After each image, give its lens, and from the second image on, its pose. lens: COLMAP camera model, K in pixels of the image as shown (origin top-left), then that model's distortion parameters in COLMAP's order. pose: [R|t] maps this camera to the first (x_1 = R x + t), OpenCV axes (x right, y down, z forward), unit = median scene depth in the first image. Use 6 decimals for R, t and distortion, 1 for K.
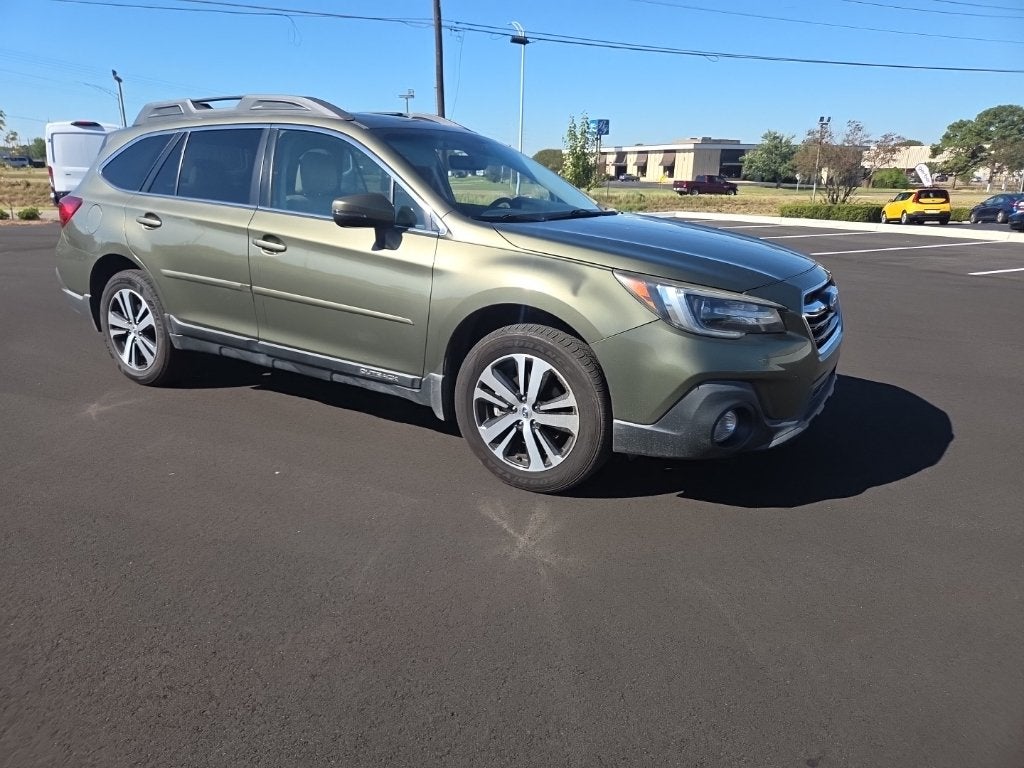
lens RADIAL K [[704.1, 0, 504.5], [0, 704.1, 372.4], [0, 0, 1]] dist [0.070991, -0.070396]
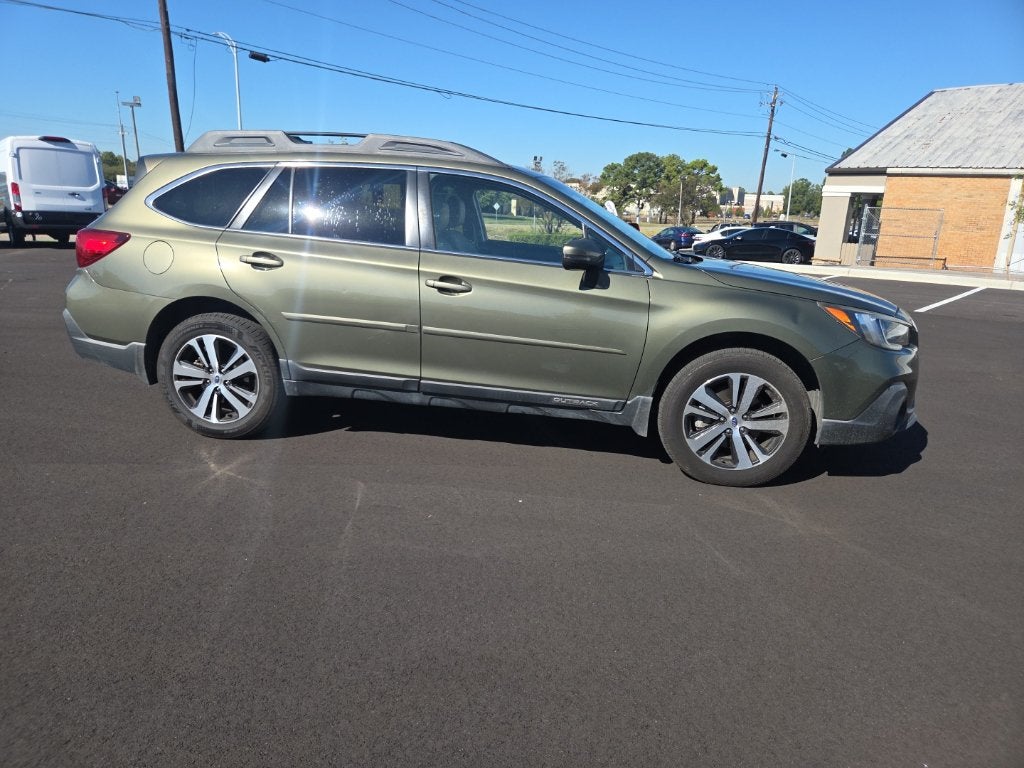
lens RADIAL K [[696.3, 0, 512.0], [0, 696.3, 384.0], [0, 0, 1]] dist [0.077464, -0.074268]
pose [[0.914615, -0.072722, 0.397733, -0.571981], [0.078011, 0.996948, 0.002893, -0.028983], [-0.396730, 0.028382, 0.917497, 0.034203]]
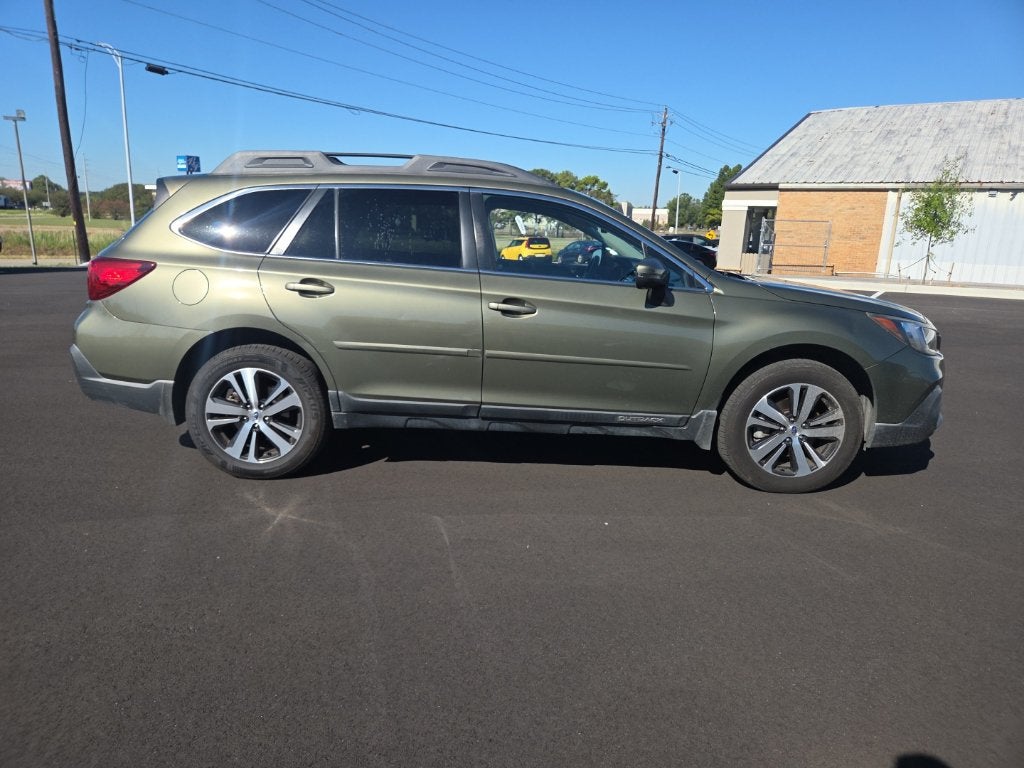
lens RADIAL K [[695.9, 0, 518.4], [0, 695.9, 378.8], [0, 0, 1]] dist [0.077652, -0.071984]
pose [[0.843653, -0.102162, 0.527079, -0.741828], [0.125896, 0.992000, -0.009235, -0.059941], [-0.521919, 0.074149, 0.849766, 0.138424]]
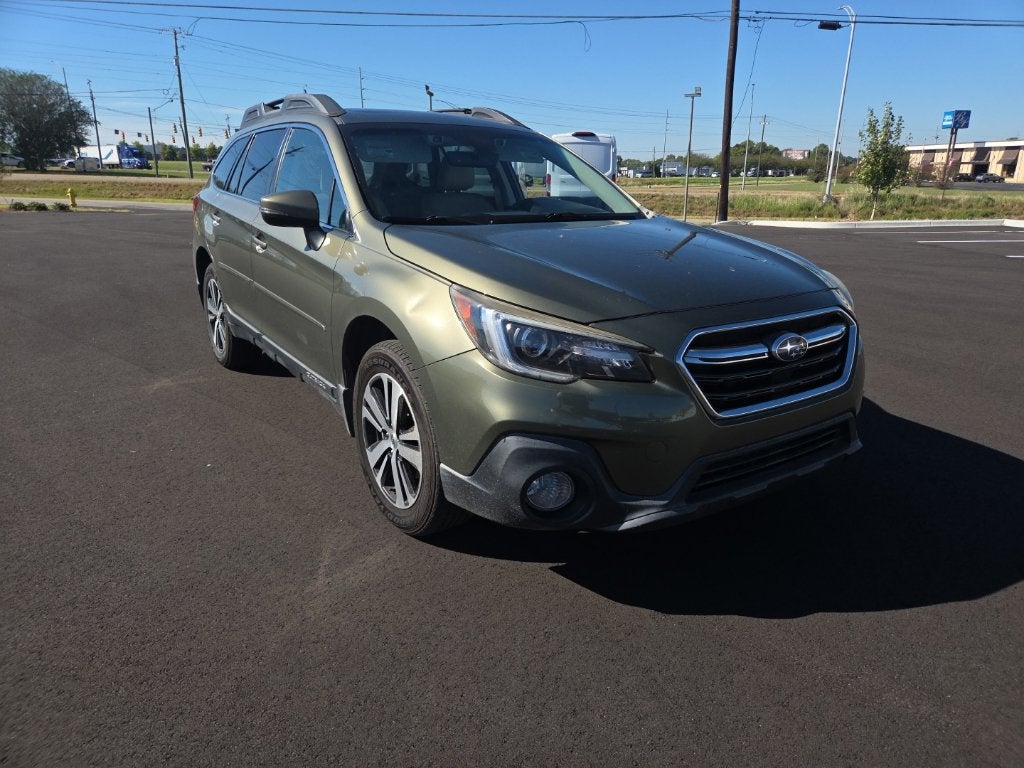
lens RADIAL K [[700.6, 0, 512.8], [0, 700.6, 386.2], [0, 0, 1]] dist [0.072836, -0.069542]
pose [[0.916772, 0.109677, -0.384057, 0.360904], [-0.104183, 0.993937, 0.035150, -0.041209], [0.385584, 0.007788, 0.922640, 0.175032]]
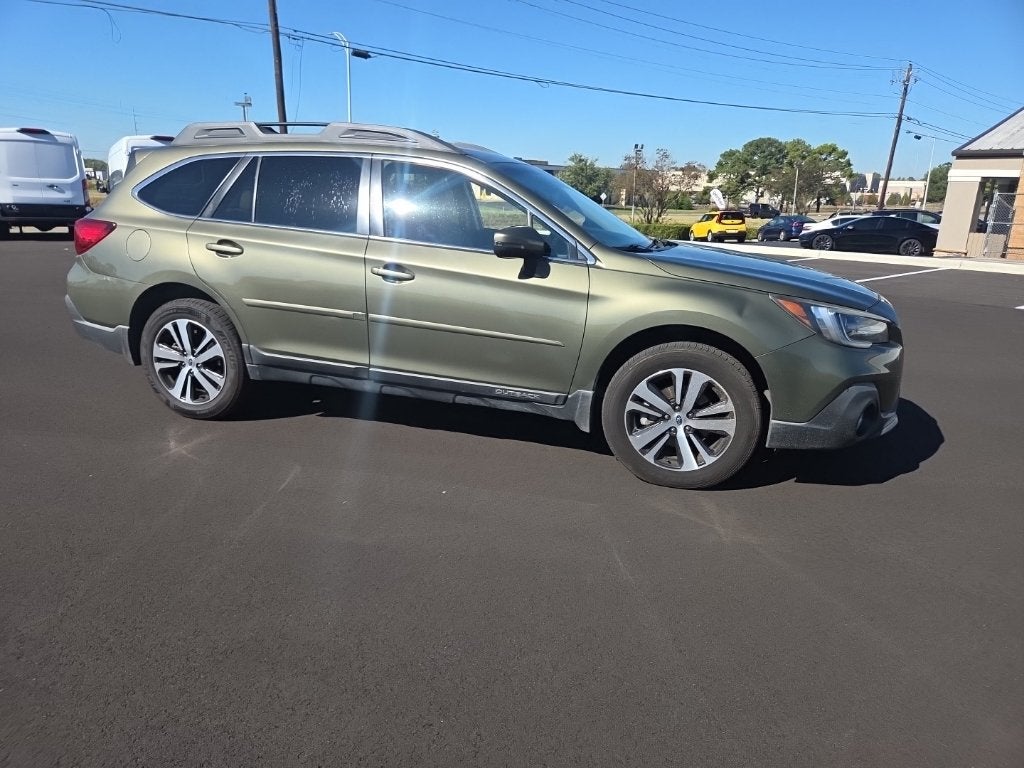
lens RADIAL K [[700.6, 0, 512.8], [0, 700.6, 386.2], [0, 0, 1]] dist [0.072836, -0.069542]
pose [[0.965225, -0.049976, 0.256601, -0.374708], [0.049996, 0.998729, 0.006450, -0.013008], [-0.256597, 0.006603, 0.966496, -0.022109]]
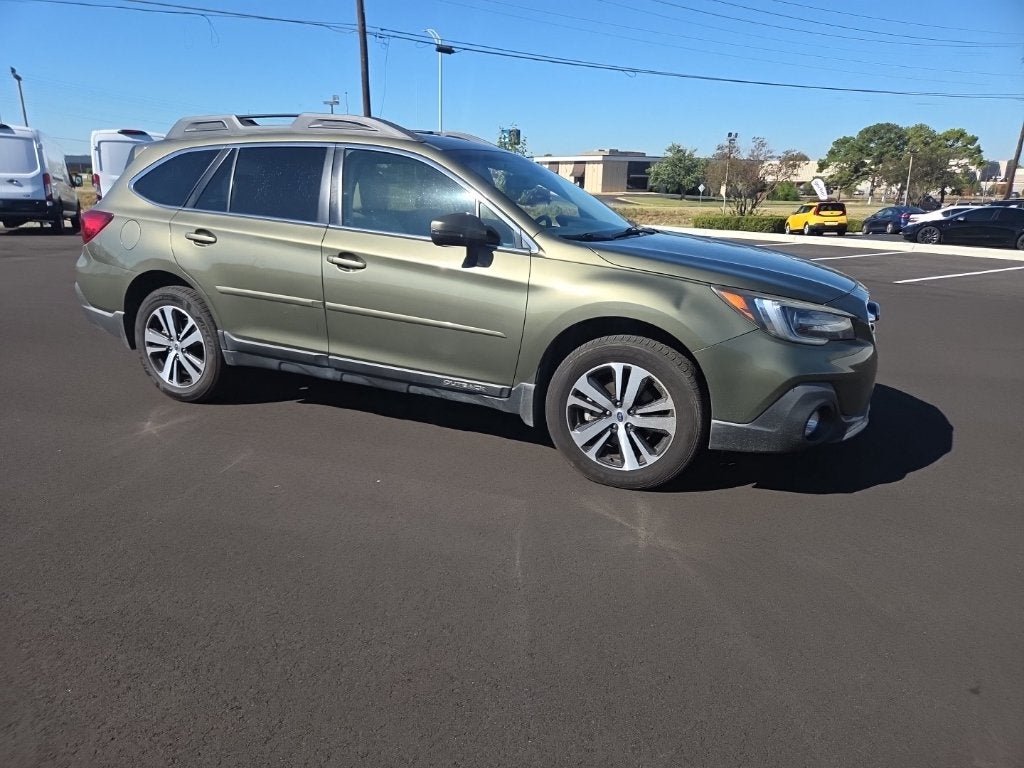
lens RADIAL K [[703.4, 0, 508.0], [0, 703.4, 389.2], [0, 0, 1]] dist [0.074282, -0.077260]
pose [[0.991946, -0.025331, 0.124106, -0.199654], [0.024003, 0.999638, 0.012184, -0.001900], [-0.124370, -0.009107, 0.992194, -0.042763]]
